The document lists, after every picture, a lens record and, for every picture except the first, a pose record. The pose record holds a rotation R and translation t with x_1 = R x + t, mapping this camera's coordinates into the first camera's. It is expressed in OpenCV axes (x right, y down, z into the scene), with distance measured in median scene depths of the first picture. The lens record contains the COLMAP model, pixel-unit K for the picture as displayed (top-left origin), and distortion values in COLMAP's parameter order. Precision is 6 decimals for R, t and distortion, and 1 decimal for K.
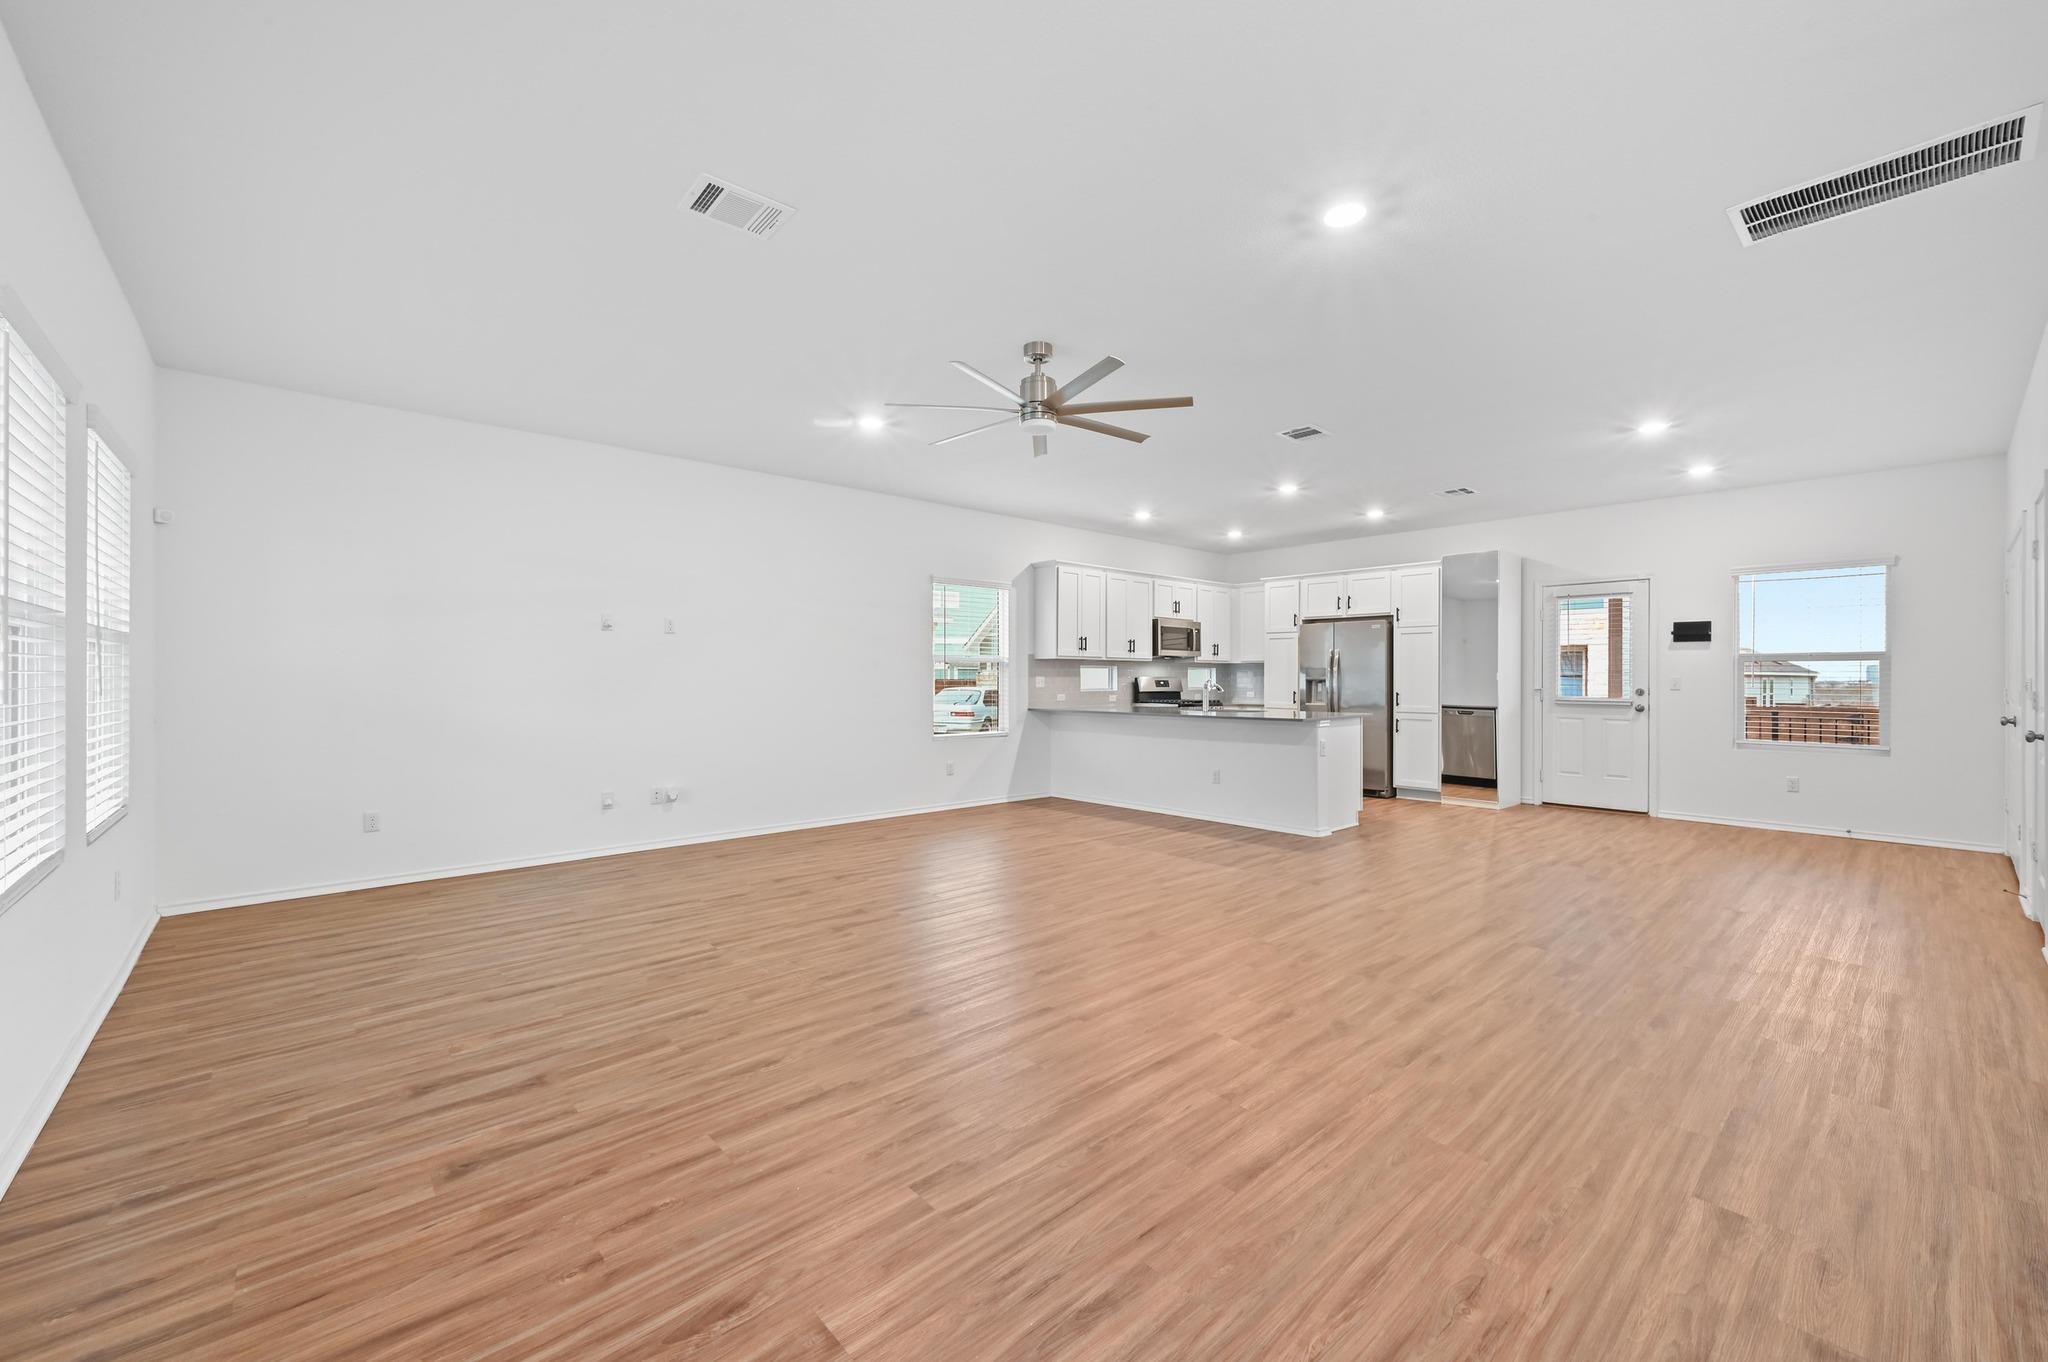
lens RADIAL K [[813.9, 0, 1017.3], [0, 813.9, 678.0], [0, 0, 1]] dist [-0.000798, 0.000976]
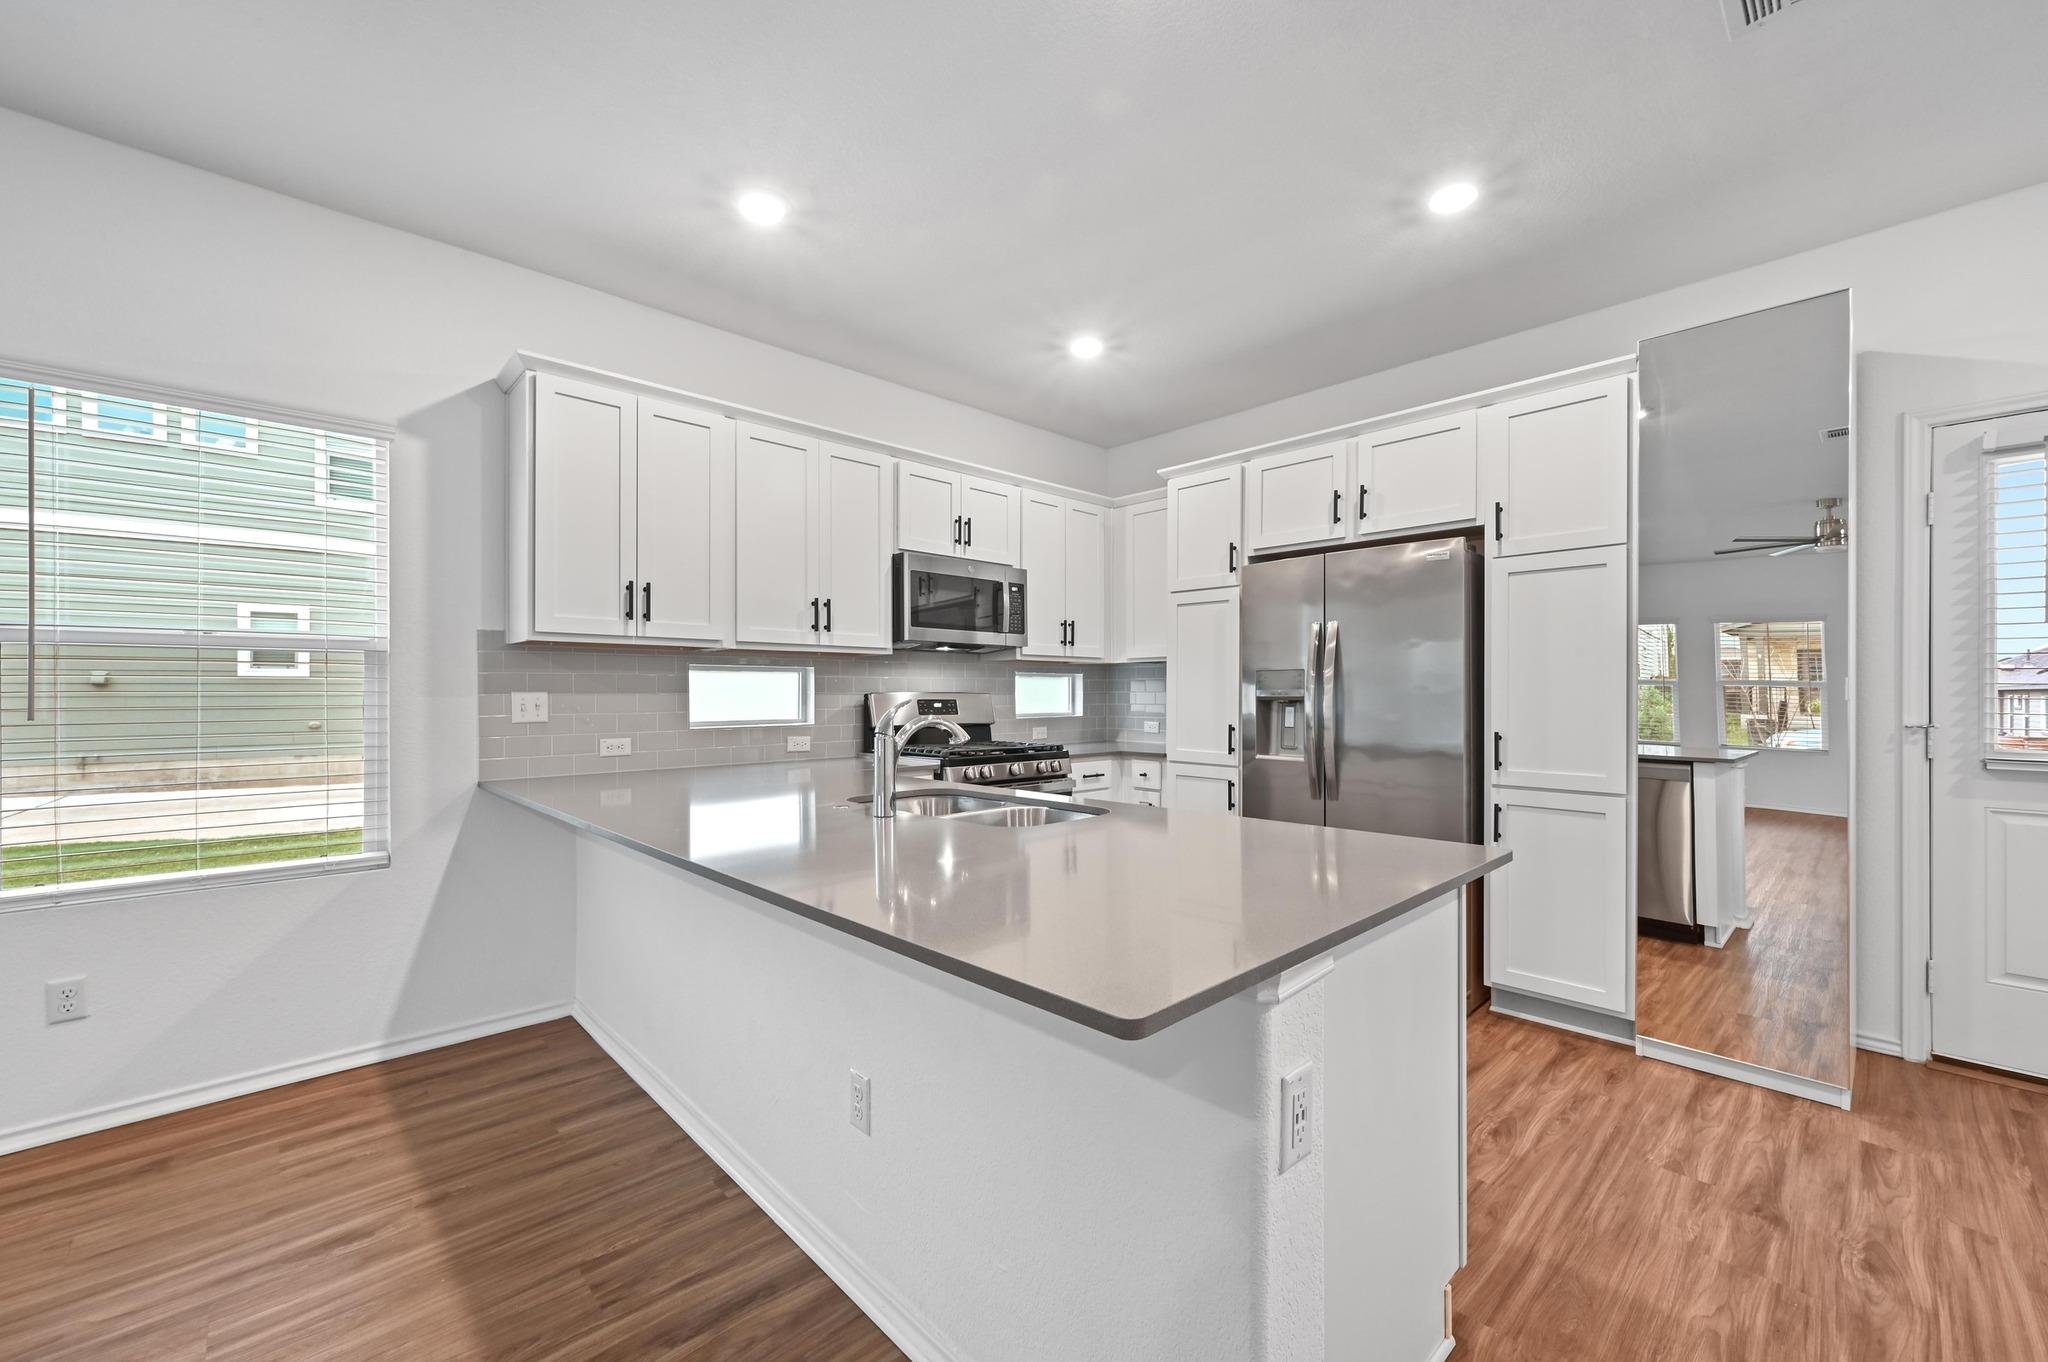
lens RADIAL K [[813.9, 0, 1017.8], [0, 813.9, 690.4], [0, 0, 1]] dist [-0.000798, 0.000976]
pose [[0.999618, -0.002675, 0.027497, 0.271513], [0.002694, 0.999996, -0.000623, -0.002332], [-0.027496, 0.000697, 0.999622, 0.721805]]
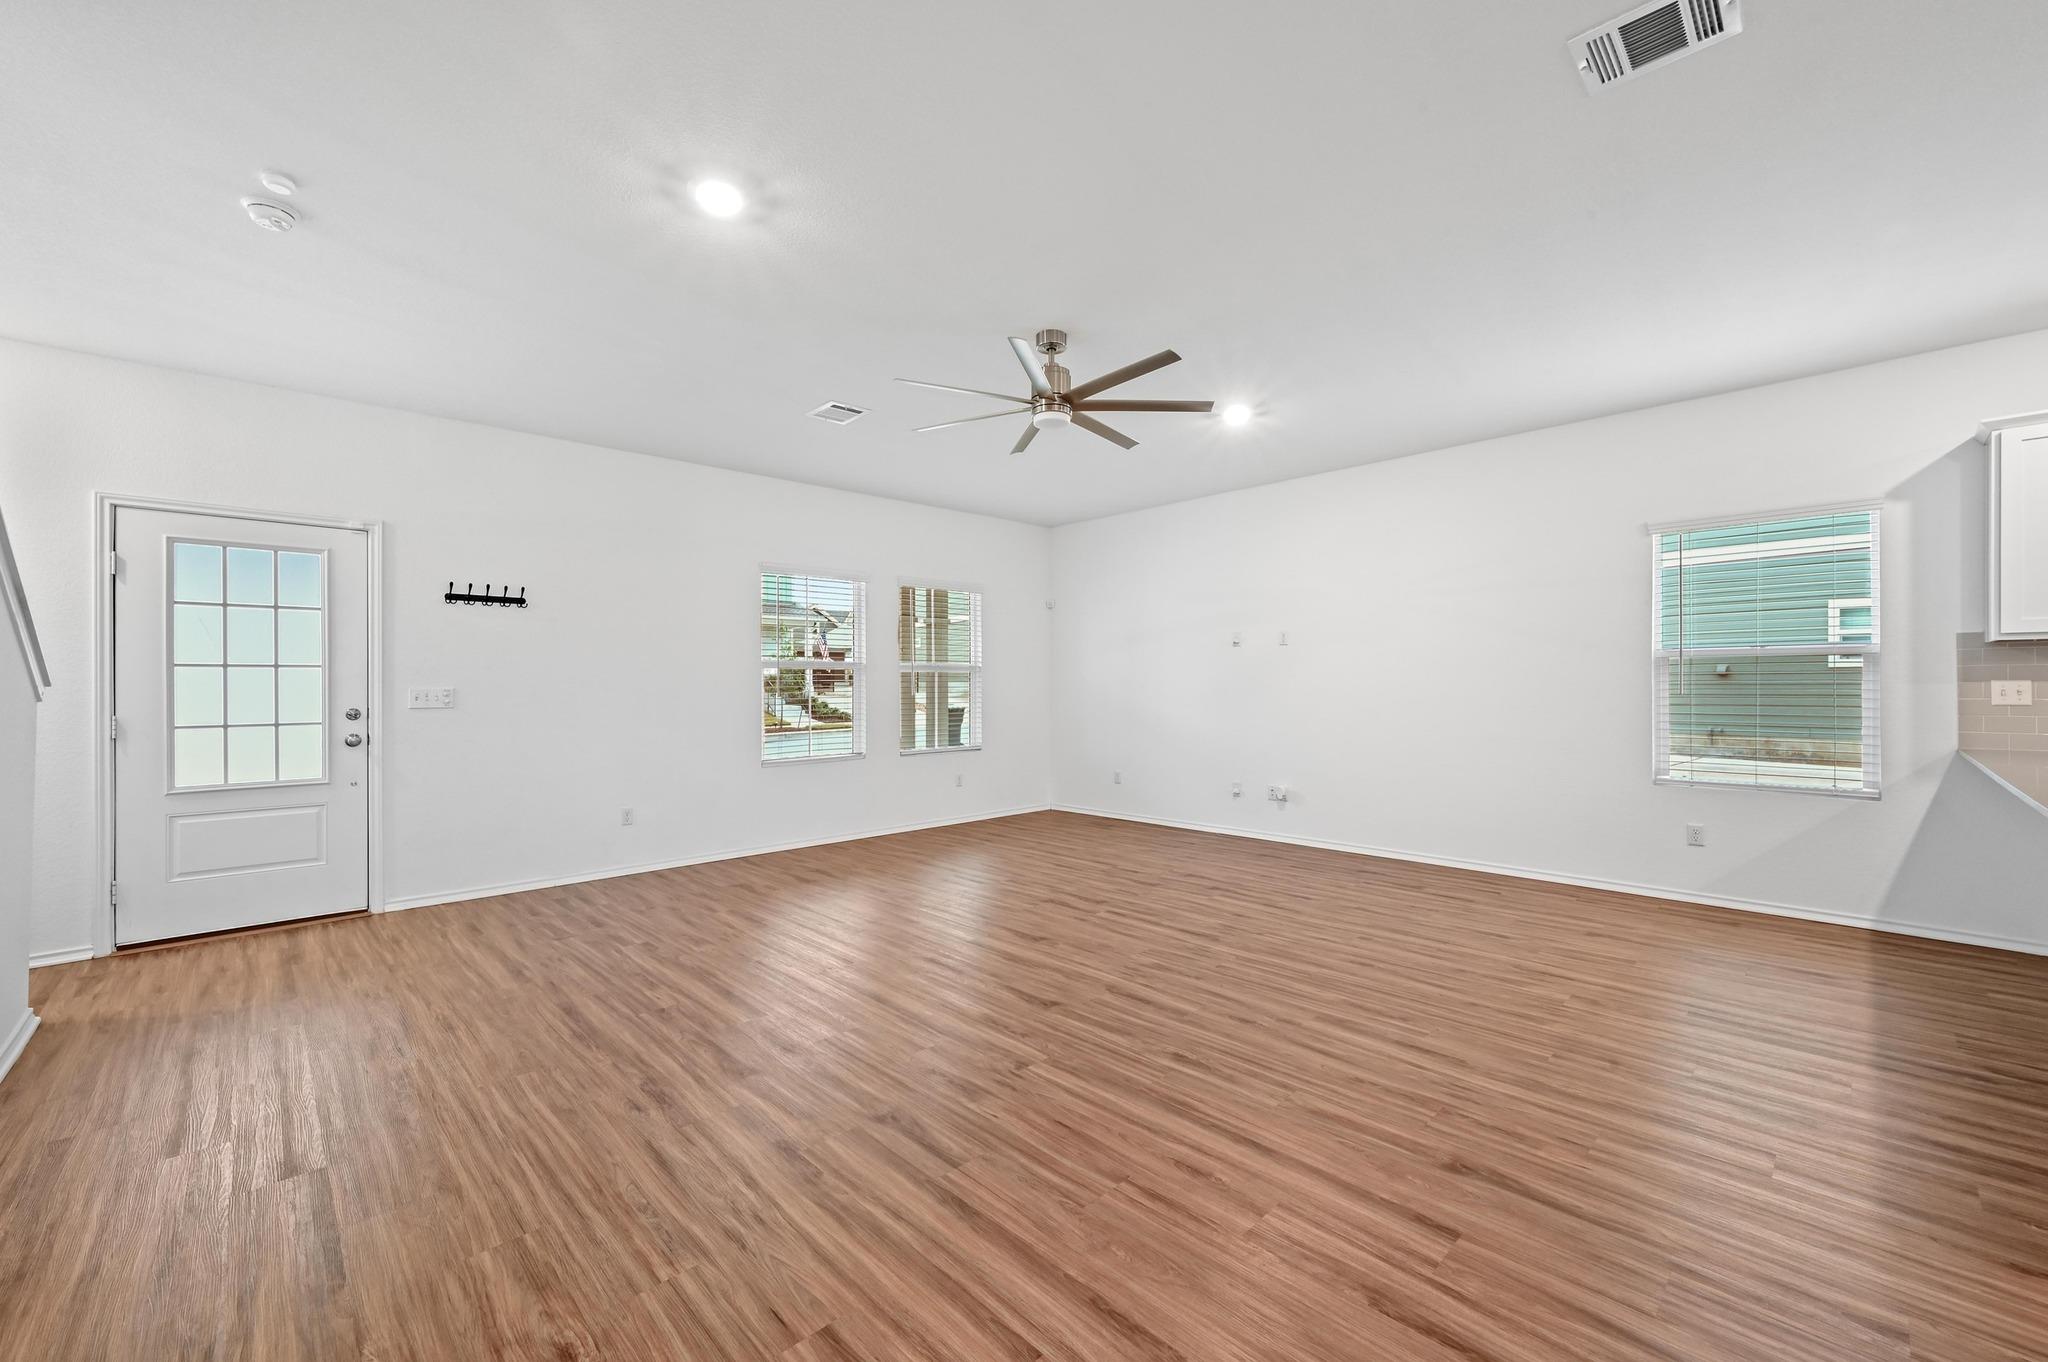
lens RADIAL K [[813.9, 0, 1027.8], [0, 813.9, 686.2], [0, 0, 1]] dist [-0.000798, 0.000976]
pose [[0.040187, -0.002216, -0.999190, 0.521296], [0.003587, 0.999991, -0.002073, 0.000135], [0.999186, -0.003501, 0.040195, 0.505413]]
